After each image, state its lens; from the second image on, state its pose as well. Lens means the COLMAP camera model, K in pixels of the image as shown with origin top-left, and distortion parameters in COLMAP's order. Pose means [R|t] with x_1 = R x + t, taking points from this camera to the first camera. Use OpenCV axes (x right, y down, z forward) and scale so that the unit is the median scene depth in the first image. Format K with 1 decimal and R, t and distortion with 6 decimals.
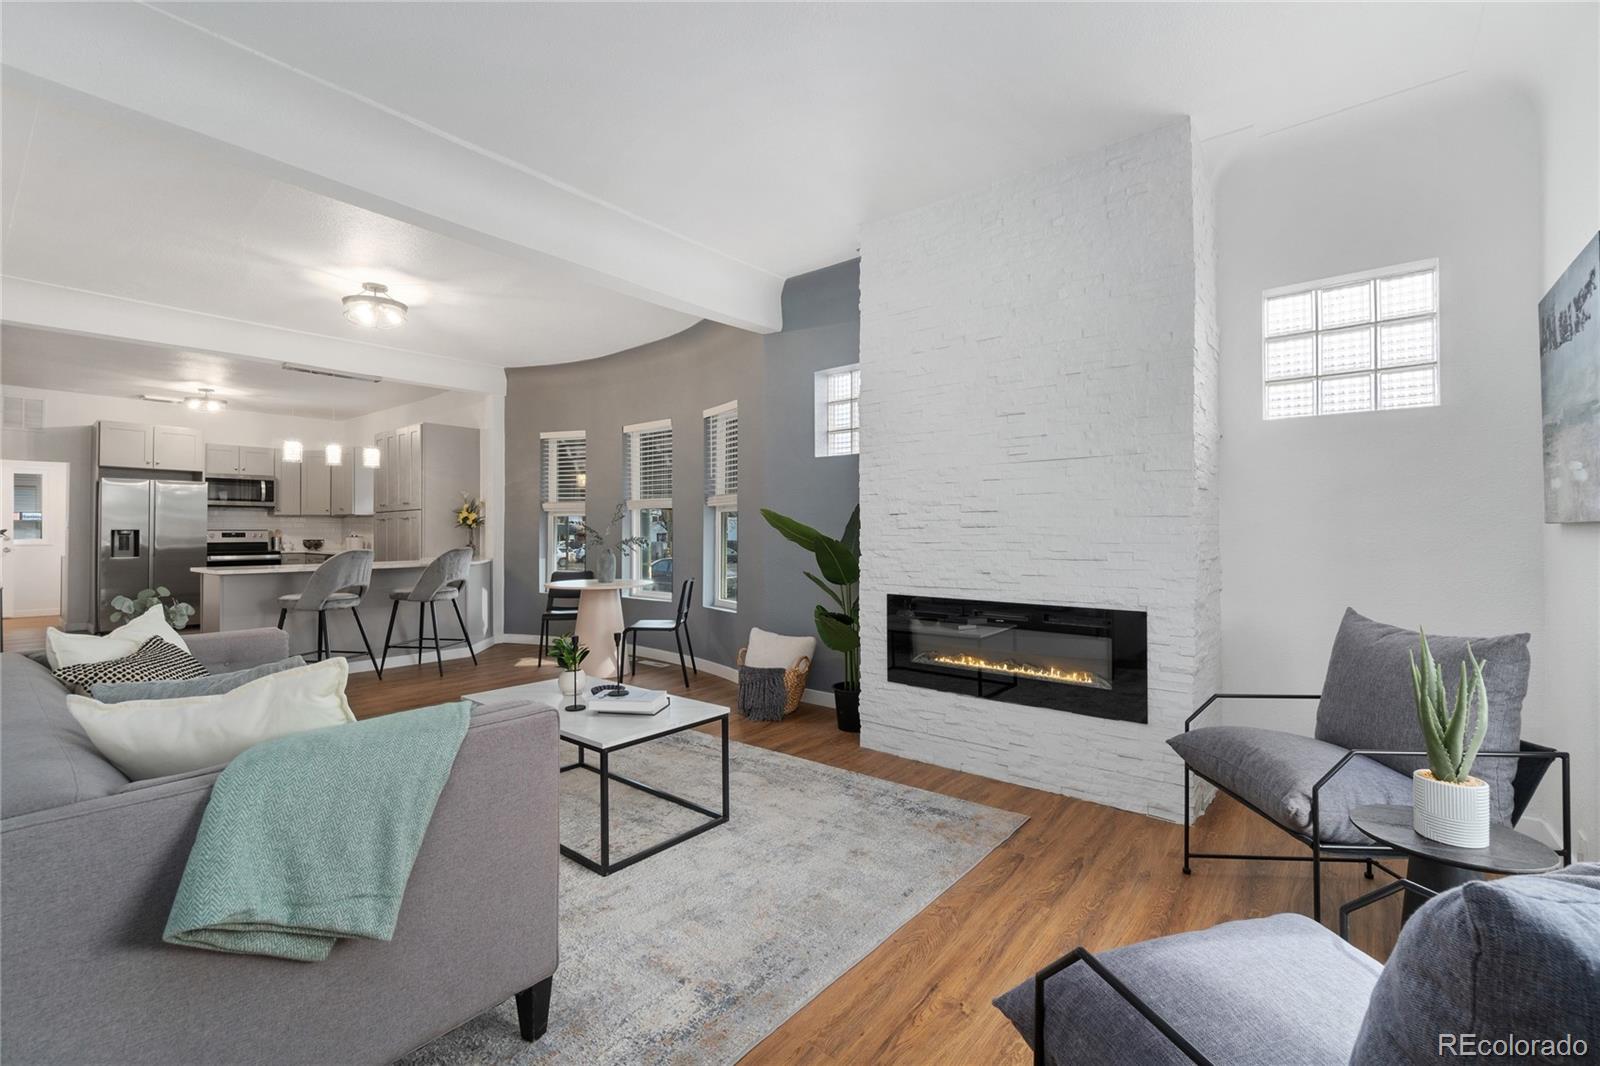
lens RADIAL K [[684.4, 0, 798.3], [0, 684.4, 525.0], [0, 0, 1]] dist [0.000106, 0.000195]
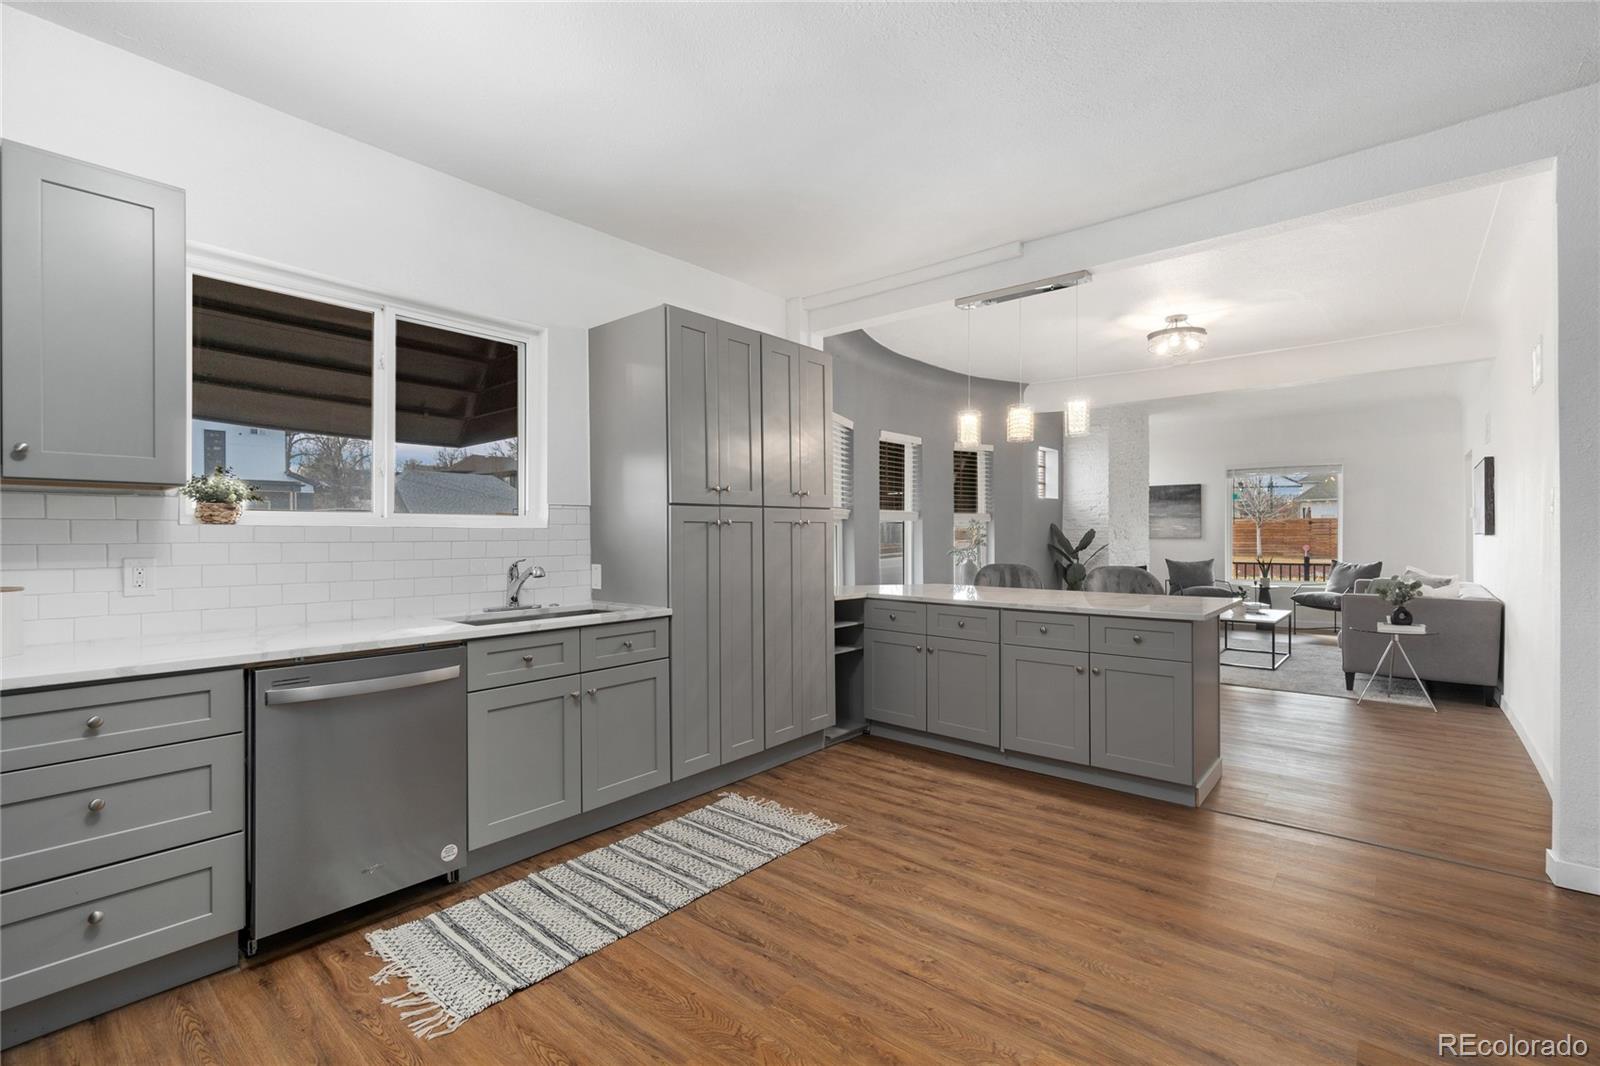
lens RADIAL K [[696.3, 0, 800.0], [0, 696.3, 533.0], [0, 0, 1]] dist [-0.000007, -0.000043]
pose [[0.035408, 0.005907, 0.999355, -1.010625], [-0.003901, 0.999976, -0.005772, 0.000875], [-0.999365, -0.003694, 0.035430, 0.902827]]
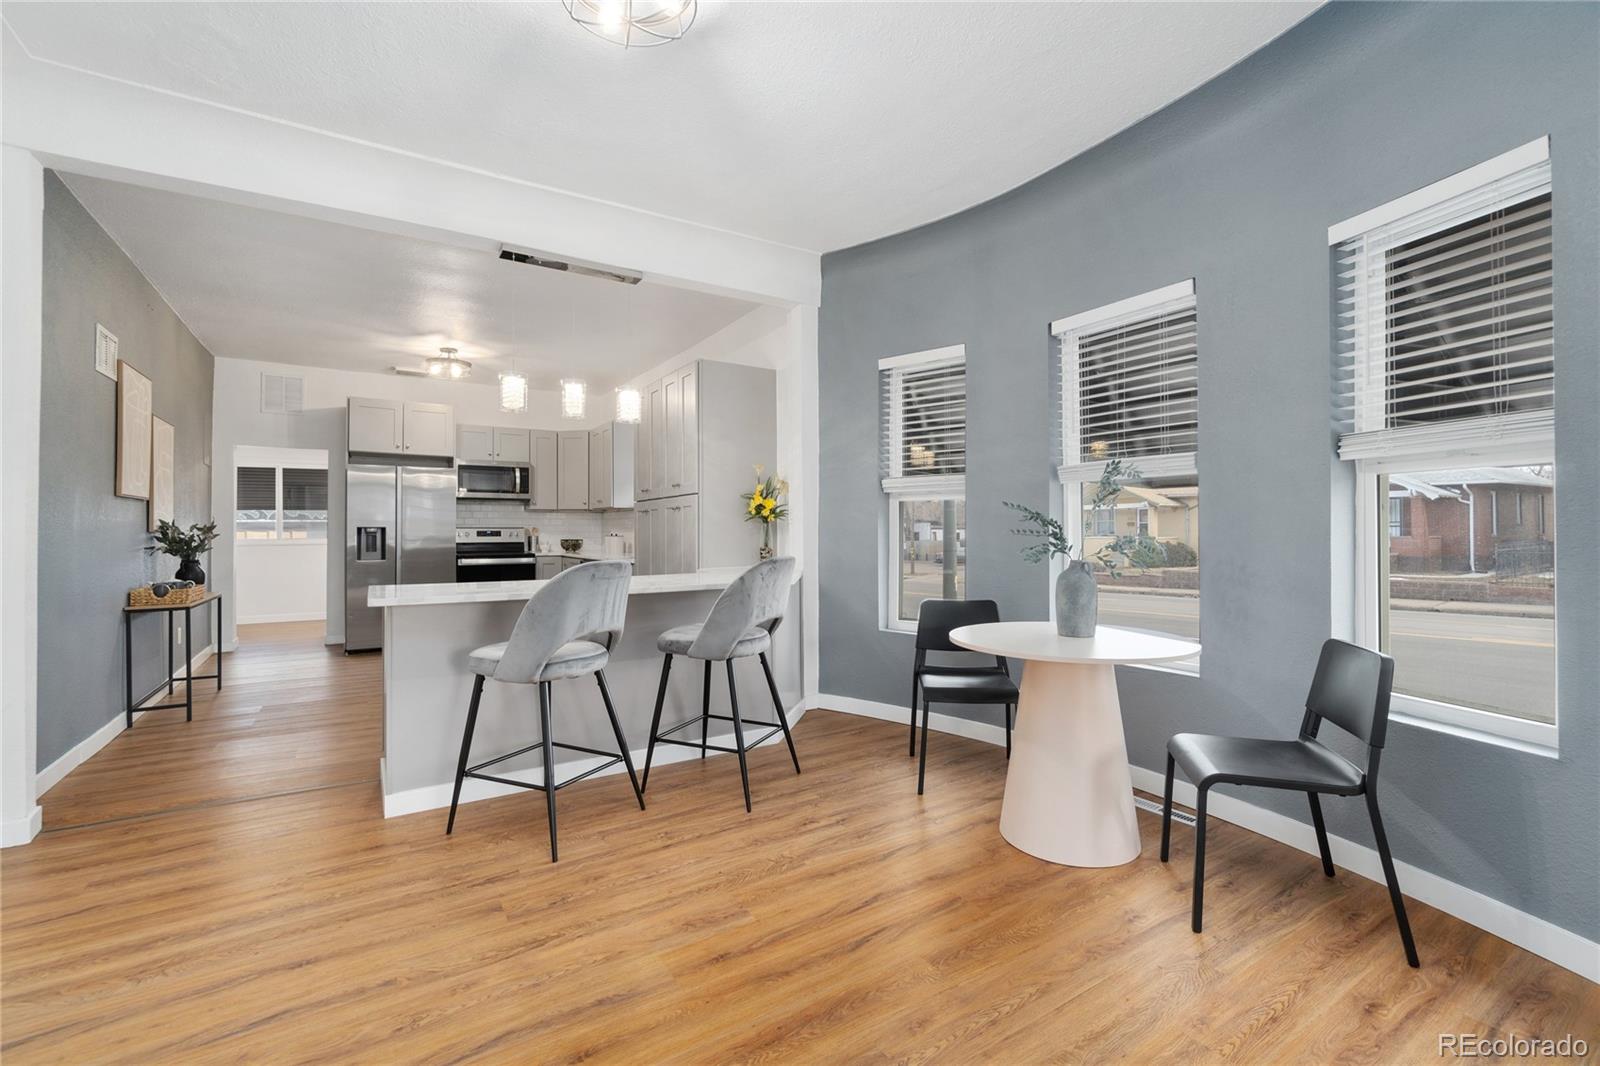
lens RADIAL K [[684.4, 0, 798.3], [0, 684.4, 525.0], [0, 0, 1]] dist [0.000106, 0.000195]
pose [[0.948020, -0.004256, -0.318181, -0.230908], [0.004101, 0.999991, -0.001157, 0.007521], [0.318183, -0.000208, 0.948029, 0.377887]]
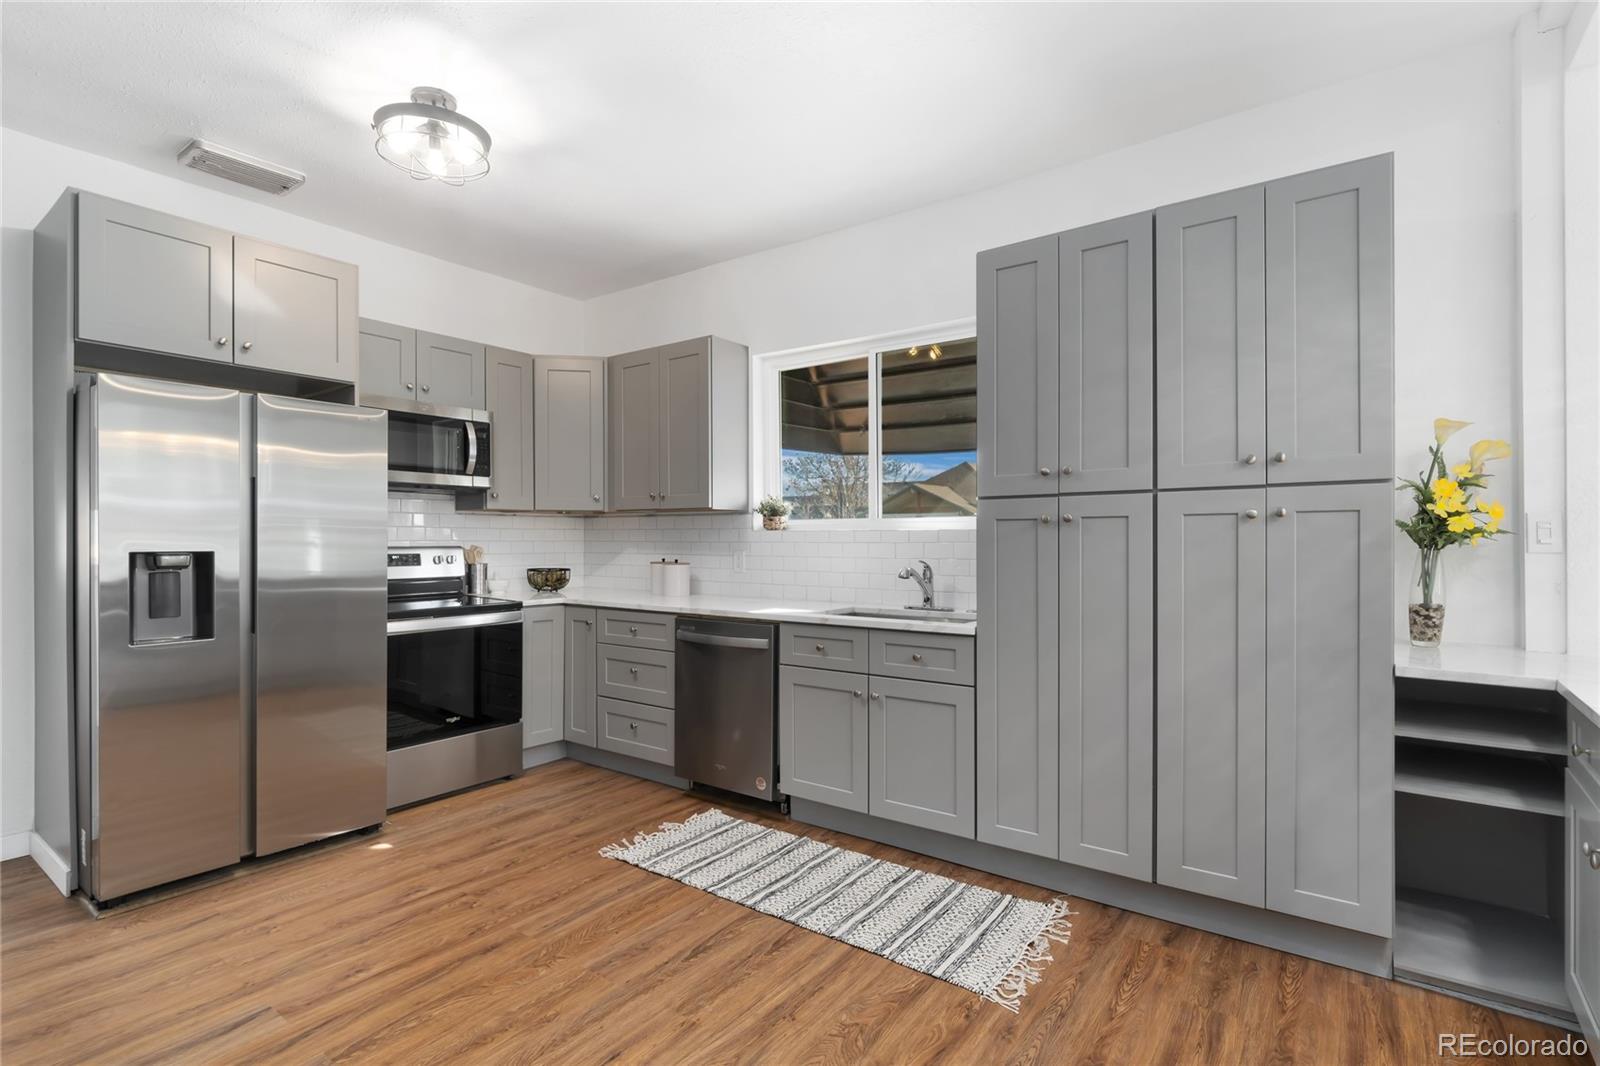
lens RADIAL K [[759.2, 0, 797.7], [0, 759.2, 543.4], [0, 0, 1]] dist [0.001499, -0.000335]
pose [[0.998699, 0.000887, 0.050986, -0.716322], [-0.001617, 0.999897, 0.014281, -0.001834], [-0.050968, -0.014345, 0.998597, 0.643952]]
